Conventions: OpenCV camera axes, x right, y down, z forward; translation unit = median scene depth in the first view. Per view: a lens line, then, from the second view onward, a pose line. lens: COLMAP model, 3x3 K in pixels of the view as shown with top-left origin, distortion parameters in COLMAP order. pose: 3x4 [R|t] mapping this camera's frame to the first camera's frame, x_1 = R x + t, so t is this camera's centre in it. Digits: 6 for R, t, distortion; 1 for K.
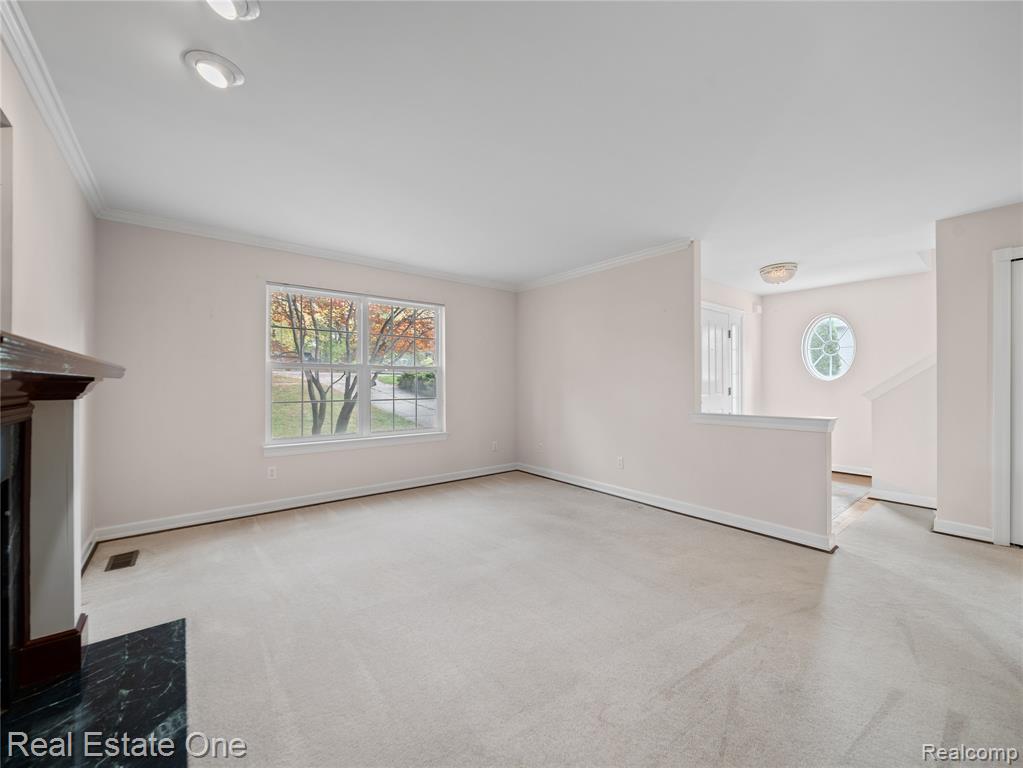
lens RADIAL K [[418.8, 0, 510.3], [0, 418.8, 380.9], [0, 0, 1]] dist [0.001378, -0.001053]
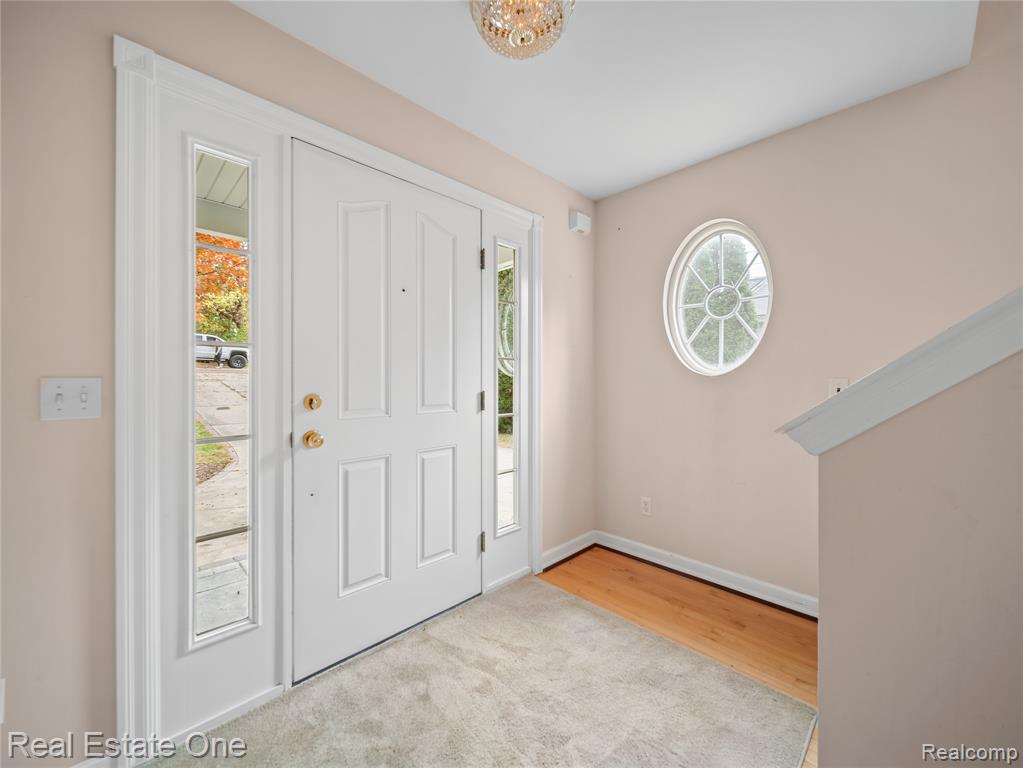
lens RADIAL K [[418.8, 0, 513.1], [0, 418.8, 384.8], [0, 0, 1]] dist [0.001378, -0.001053]
pose [[0.993725, -0.001244, 0.111840, 0.489999], [0.001217, 0.999999, 0.000314, 0.008823], [-0.111841, -0.000176, 0.993726, 0.577180]]
